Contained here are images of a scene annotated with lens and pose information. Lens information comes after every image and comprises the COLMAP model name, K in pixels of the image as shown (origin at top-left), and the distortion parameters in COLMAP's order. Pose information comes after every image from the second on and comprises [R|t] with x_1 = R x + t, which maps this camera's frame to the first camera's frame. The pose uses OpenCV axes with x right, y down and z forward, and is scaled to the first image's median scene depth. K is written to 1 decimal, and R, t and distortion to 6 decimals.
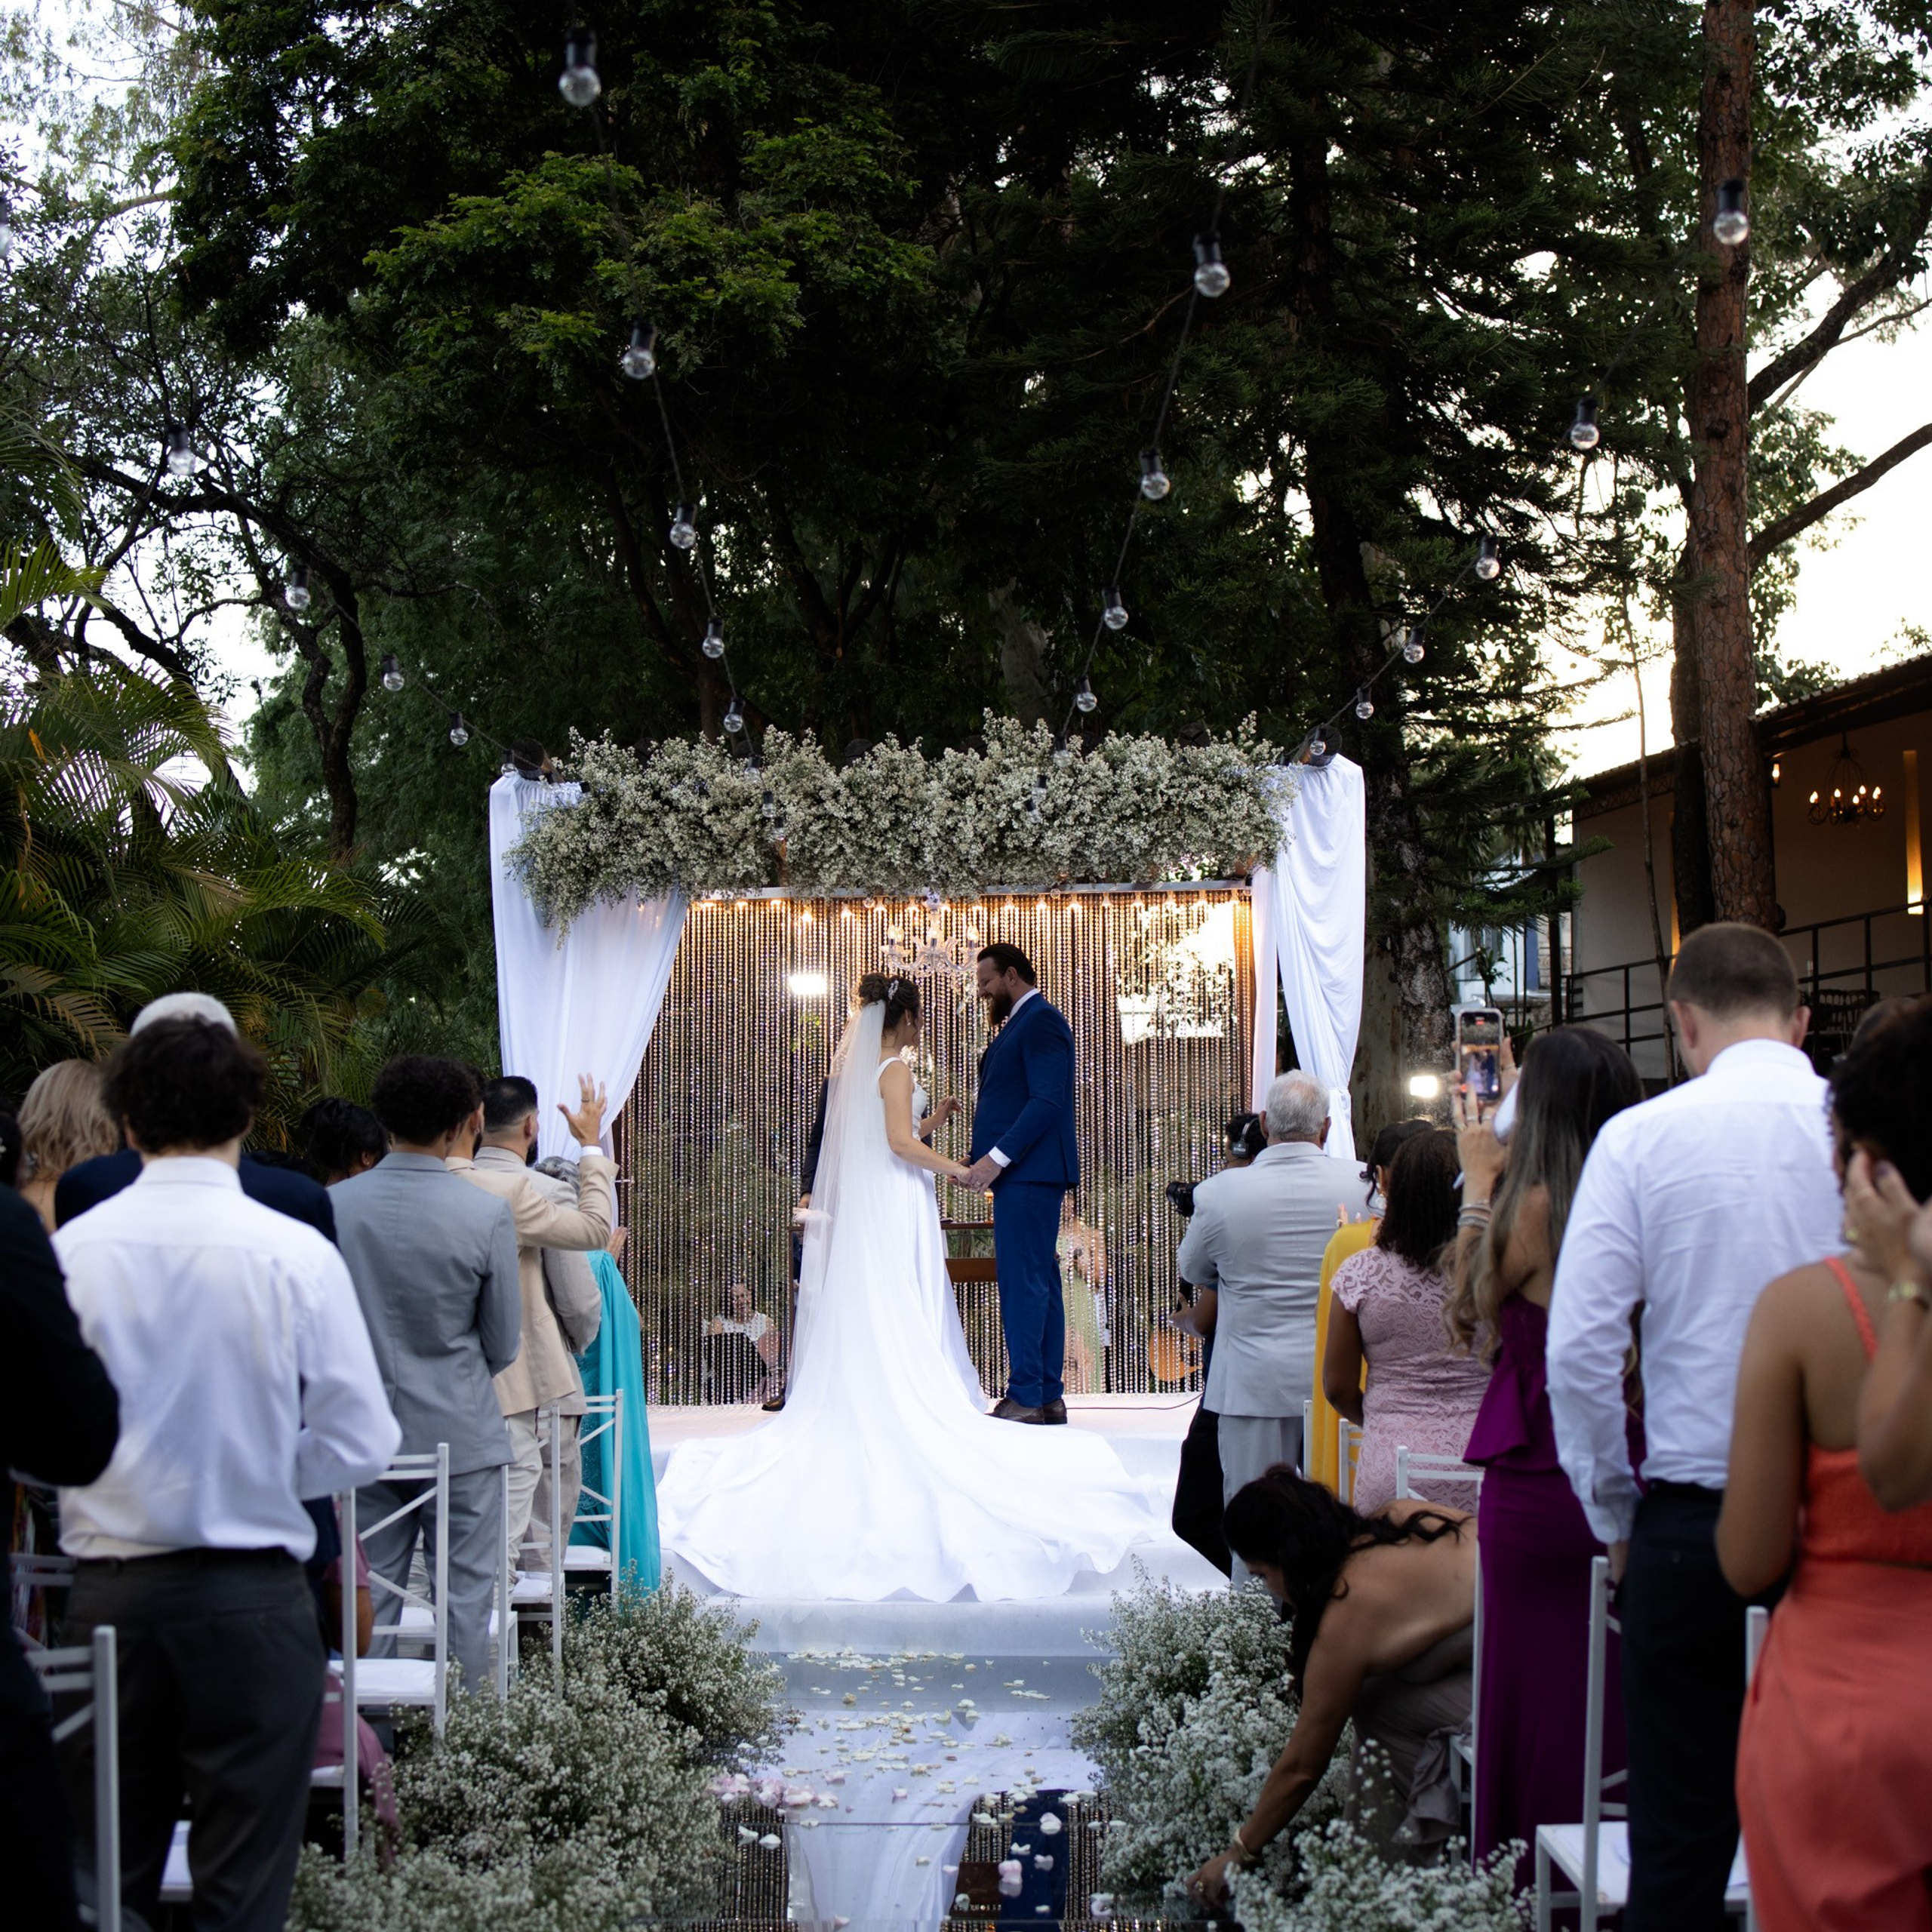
lens RADIAL K [[2965.0, 0, 954.2], [0, 2965.0, 949.0], [0, 0, 1]] dist [-0.090099, 0.000000]
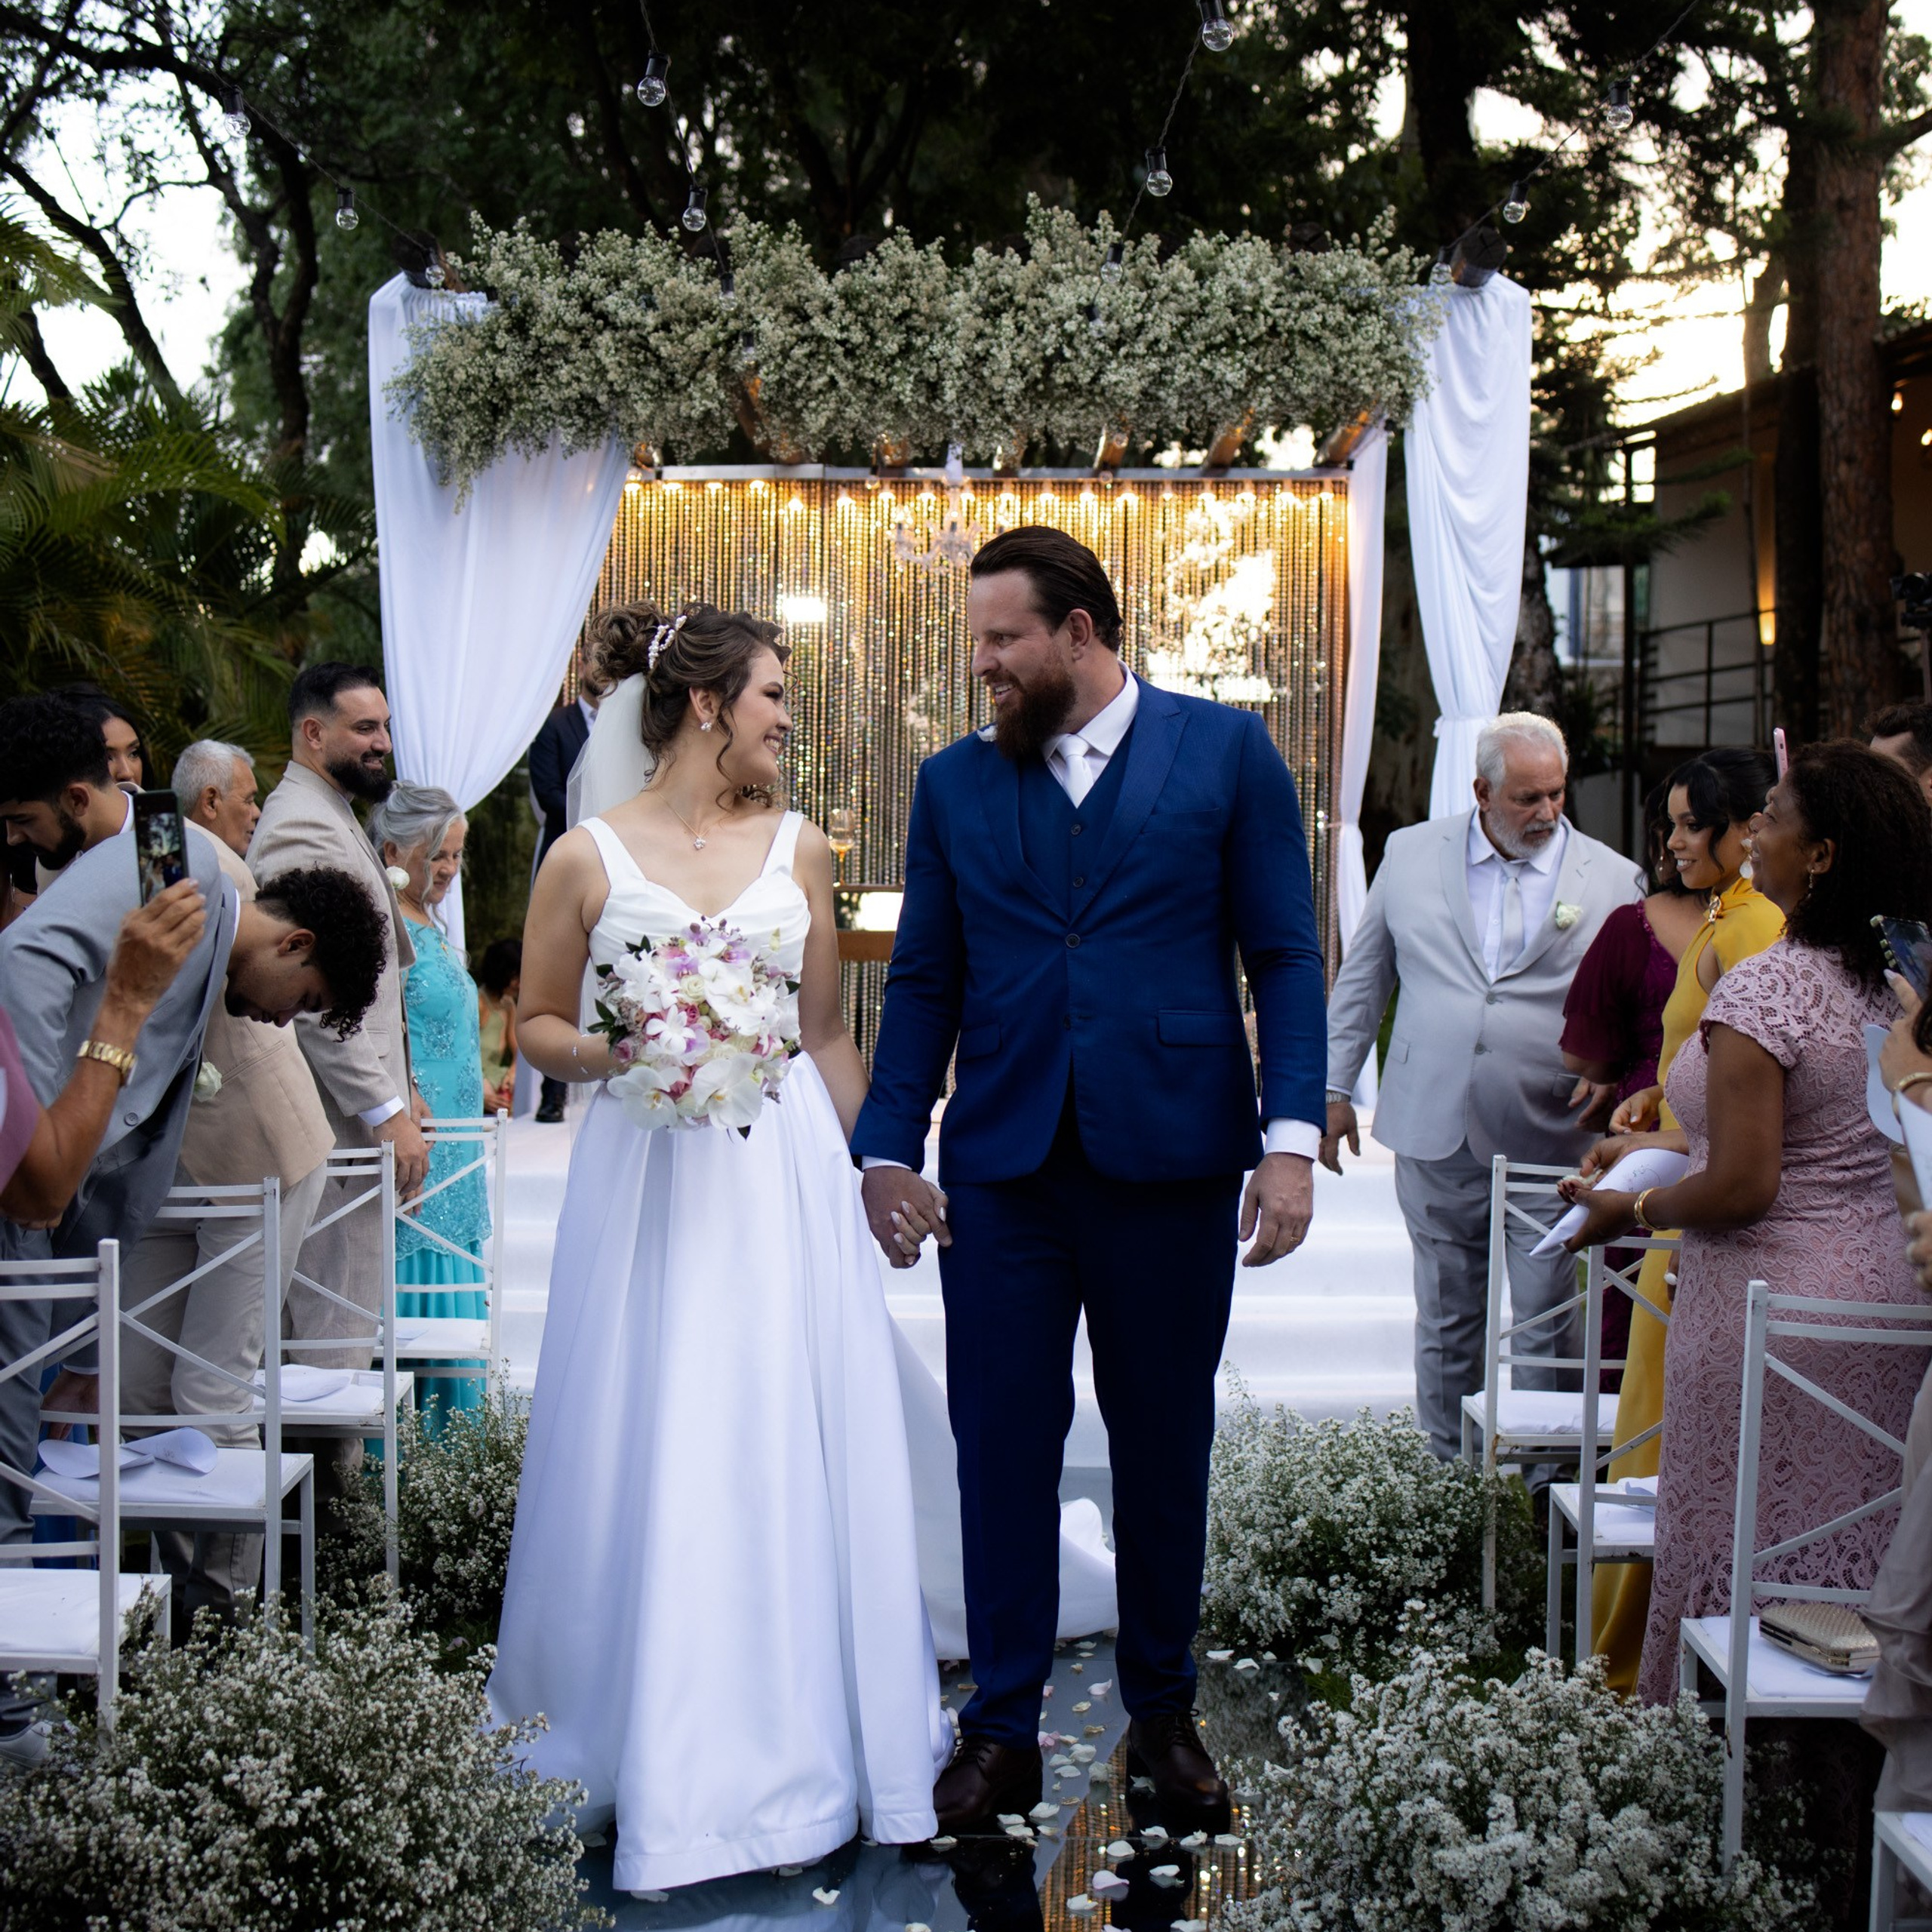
lens RADIAL K [[2965.0, 0, 926.4], [0, 2965.0, 992.2], [0, 0, 1]] dist [-0.090099, 0.000000]
pose [[0.999748, 0.018870, -0.012186, -0.002668], [-0.017167, 0.991722, 0.127254, 0.023405], [0.014486, -0.127012, 0.991795, 0.241148]]
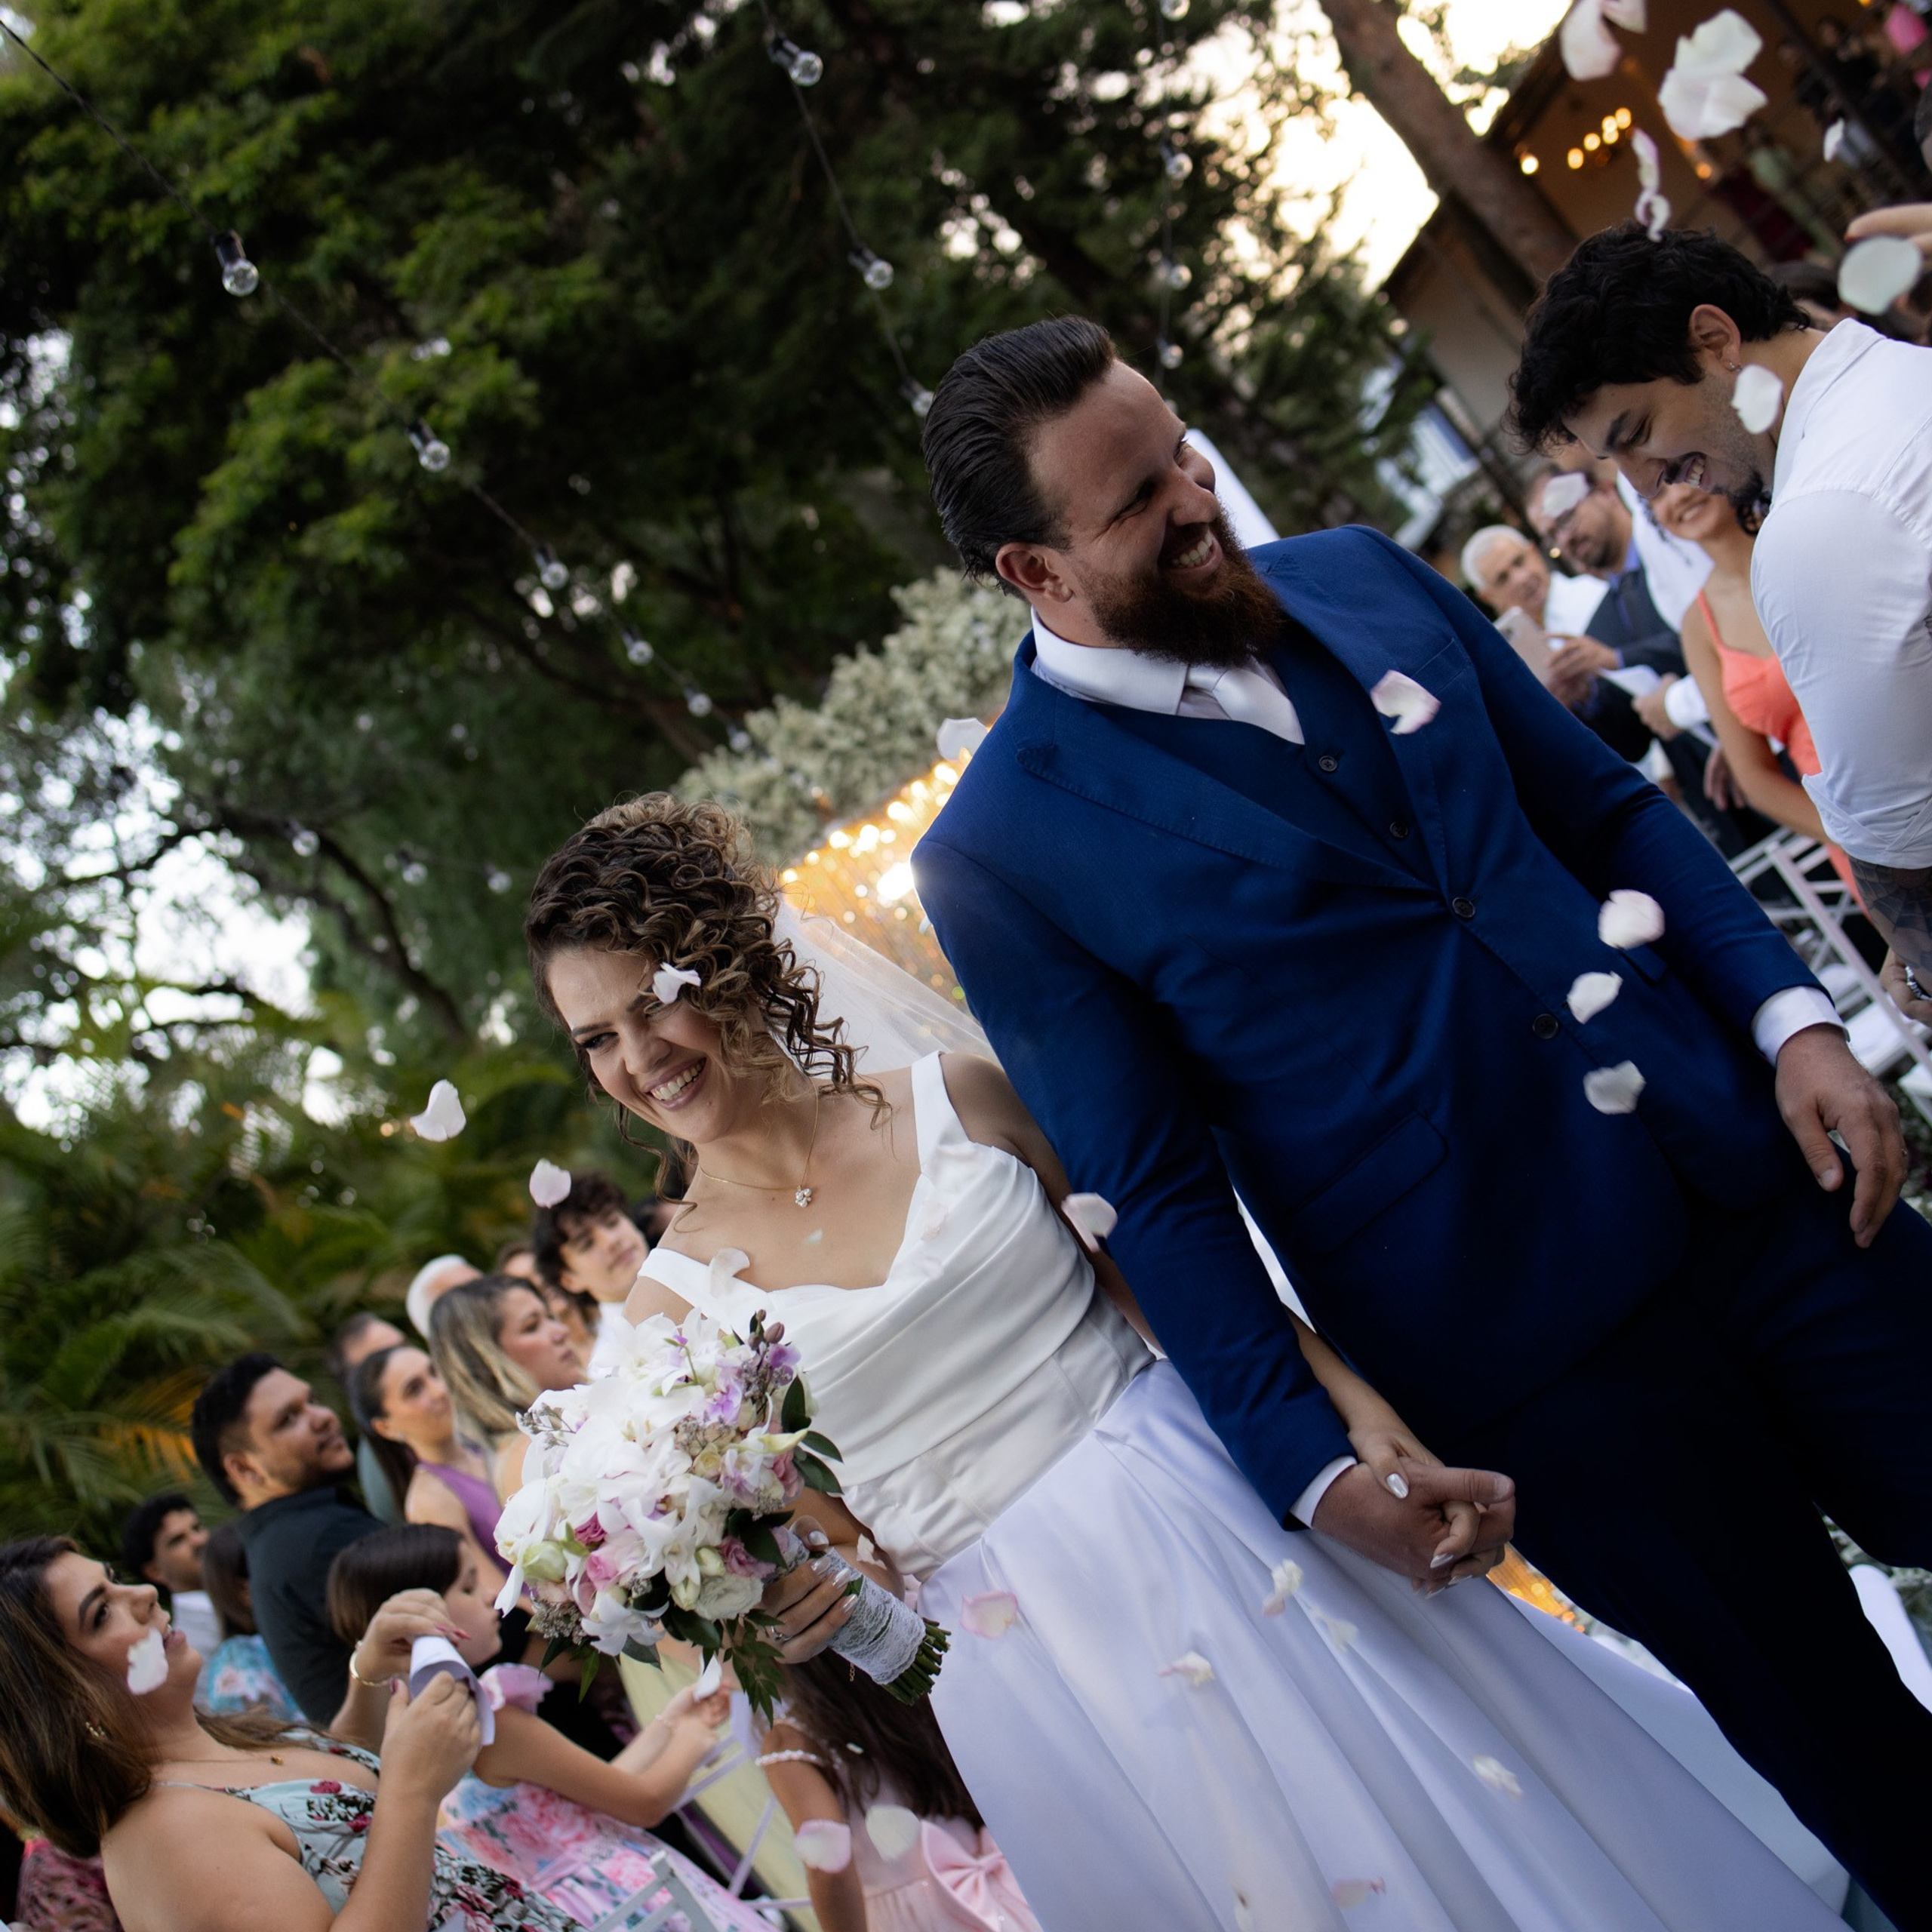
lens RADIAL K [[2965.0, 0, 975.1], [0, 2965.0, 969.9], [0, 0, 1]] dist [-0.090099, 0.000000]
pose [[0.808372, -0.587079, -0.043269, -0.000217], [0.588665, 0.806521, 0.054755, -0.008329], [0.002752, -0.069733, 0.997562, -0.132846]]
